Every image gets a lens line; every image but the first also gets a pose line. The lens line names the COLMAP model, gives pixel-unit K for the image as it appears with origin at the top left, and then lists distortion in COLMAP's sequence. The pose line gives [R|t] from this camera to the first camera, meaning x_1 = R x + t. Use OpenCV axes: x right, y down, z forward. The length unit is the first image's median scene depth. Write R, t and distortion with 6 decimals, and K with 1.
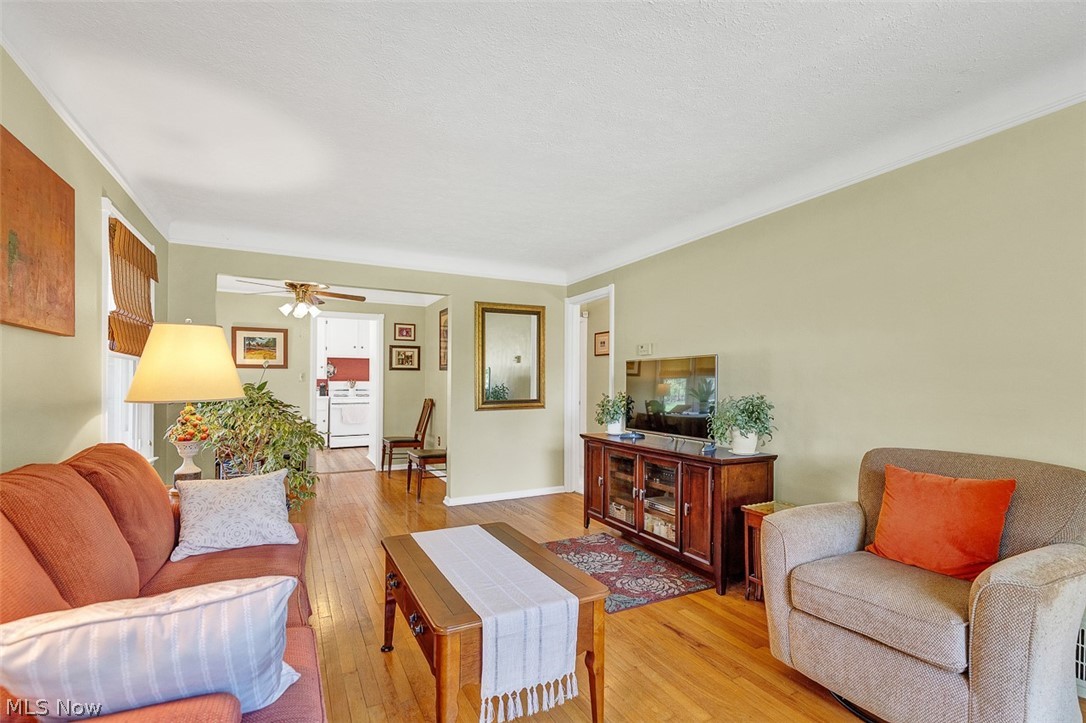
lens RADIAL K [[494.7, 0, 542.2], [0, 494.7, 384.1], [0, 0, 1]] dist [0.011051, -0.001595]
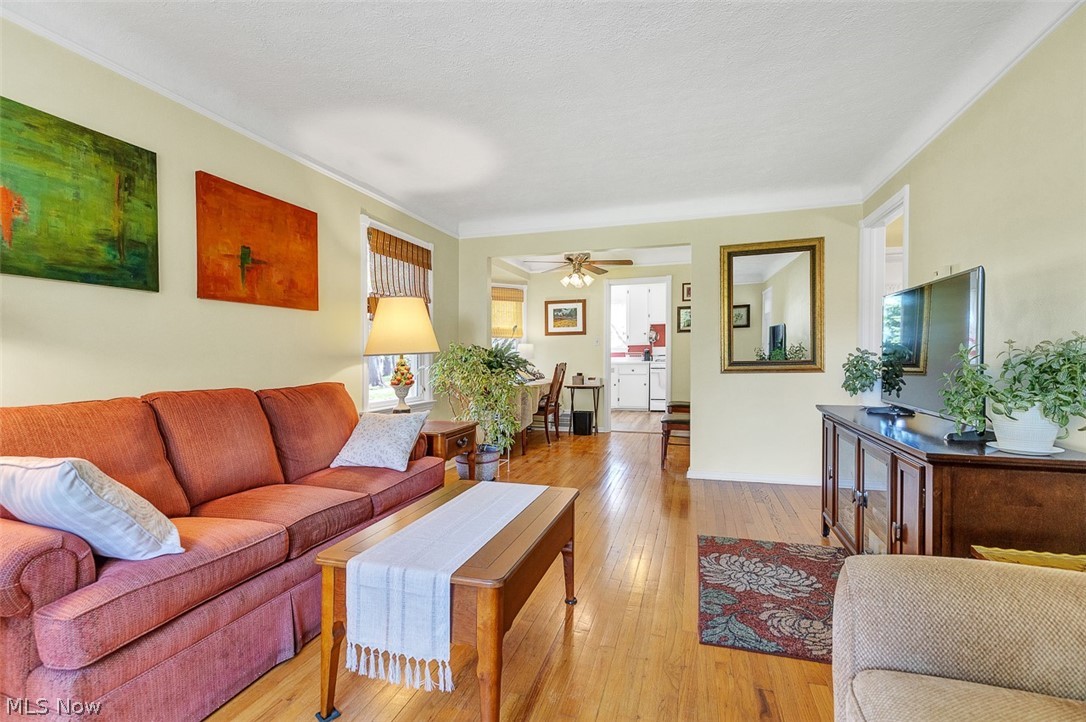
lens RADIAL K [[494.7, 0, 547.3], [0, 494.7, 360.2], [0, 0, 1]] dist [0.011051, -0.001595]
pose [[0.712573, -0.003821, -0.701588, 0.216911], [0.011987, 0.999906, 0.006730, 0.018653], [0.701496, -0.013205, 0.712552, 0.147229]]
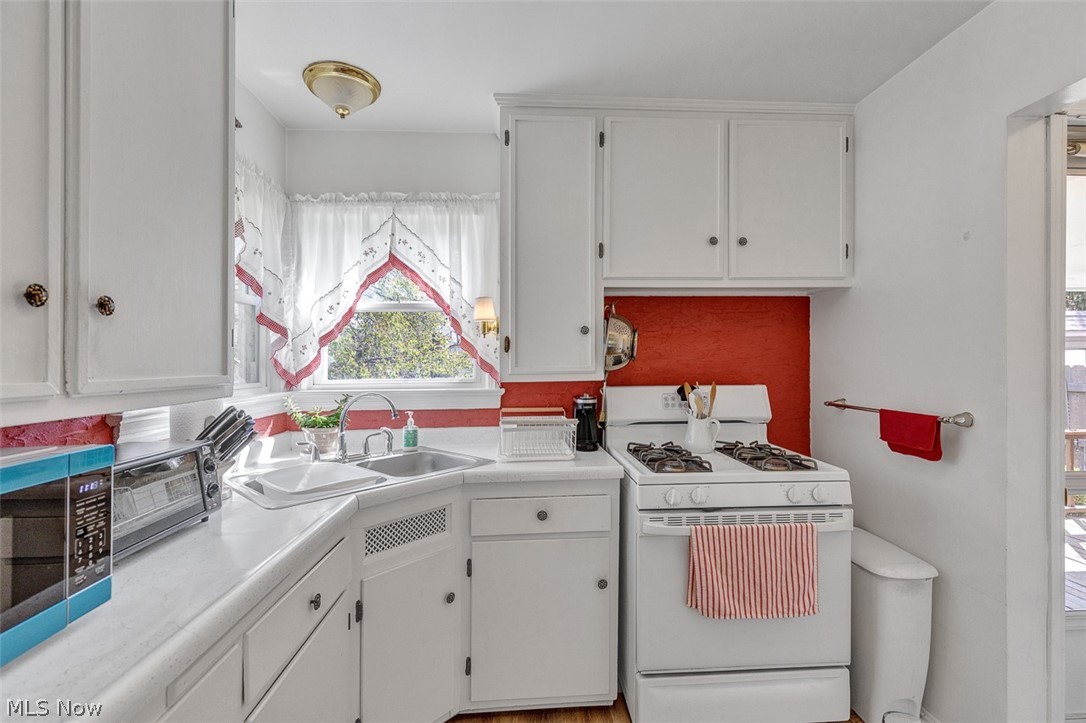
lens RADIAL K [[494.7, 0, 539.5], [0, 494.7, 367.1], [0, 0, 1]] dist [0.011051, -0.001595]
pose [[0.912354, -0.008875, -0.409306, -0.539584], [0.012071, 0.999914, 0.005224, -0.027236], [0.409224, -0.009706, 0.912382, 1.140363]]
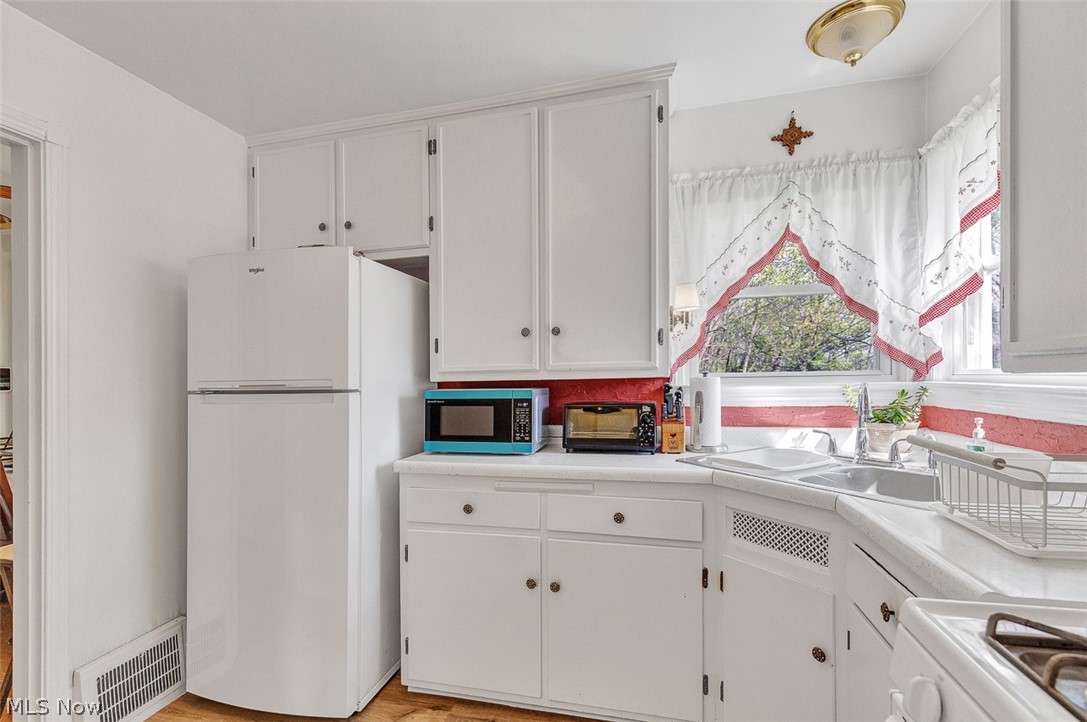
lens RADIAL K [[495.2, 0, 541.2], [0, 495.2, 369.6], [0, 0, 1]] dist [0.011051, -0.001595]
pose [[-0.660513, 0.002535, -0.750811, -0.462962], [0.014261, 0.999856, -0.009170, -0.017740], [0.750680, -0.016764, -0.660454, 1.423614]]
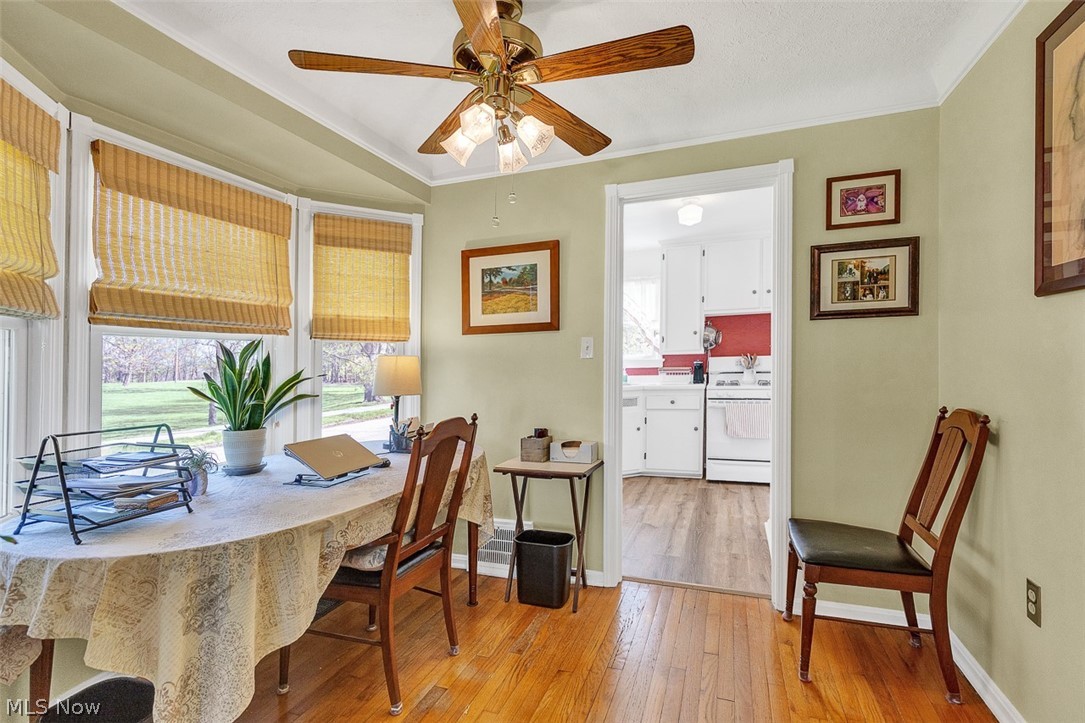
lens RADIAL K [[494.3, 0, 545.0], [0, 494.3, 379.5], [0, 0, 1]] dist [0.011051, -0.001595]
pose [[0.666898, 0.007587, -0.745111, -0.199382], [0.019292, 0.999437, 0.027443, 0.000333], [0.744900, -0.032677, 0.666376, 0.721344]]
